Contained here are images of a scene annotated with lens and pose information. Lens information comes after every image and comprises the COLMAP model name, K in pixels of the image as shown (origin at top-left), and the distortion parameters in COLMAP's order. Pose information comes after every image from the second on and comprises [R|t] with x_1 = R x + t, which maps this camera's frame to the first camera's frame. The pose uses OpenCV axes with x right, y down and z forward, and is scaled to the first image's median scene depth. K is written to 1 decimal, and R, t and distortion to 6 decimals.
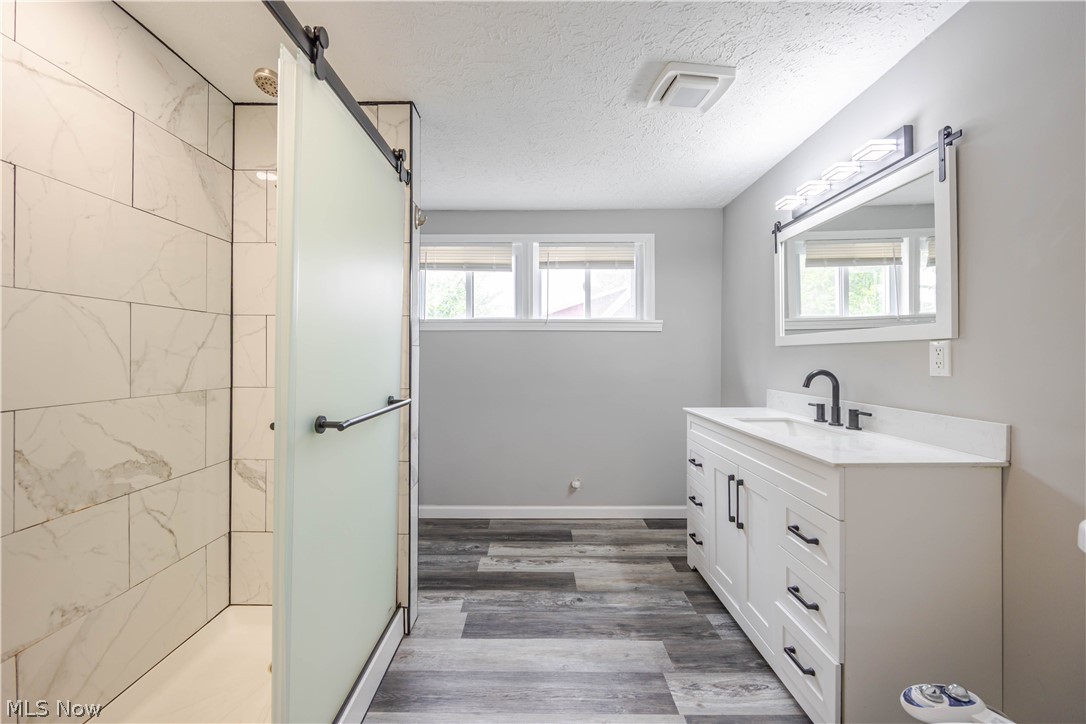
lens RADIAL K [[426.7, 0, 533.0], [0, 426.7, 354.7], [0, 0, 1]] dist [-0.004256, -0.000109]
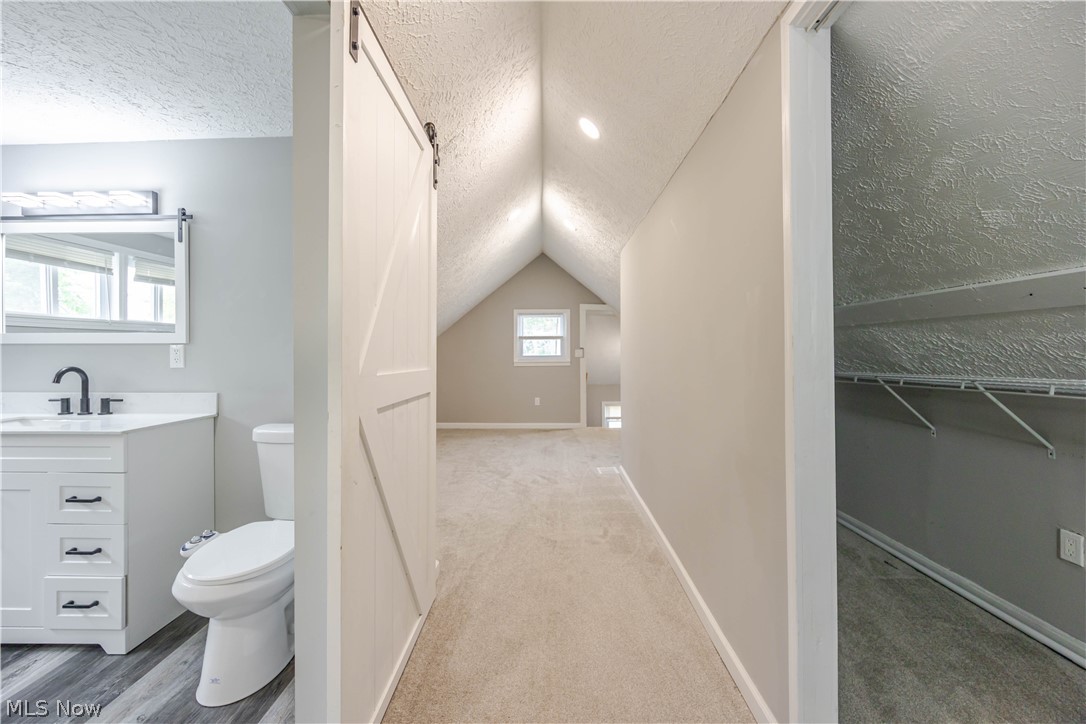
lens RADIAL K [[426.7, 0, 538.2], [0, 426.7, 357.6], [0, 0, 1]] dist [-0.004256, -0.000109]
pose [[0.003300, -0.001838, 0.999993, -0.523597], [-0.001908, 0.999996, 0.001844, 0.007628], [-0.999993, -0.001914, 0.003296, -0.281297]]
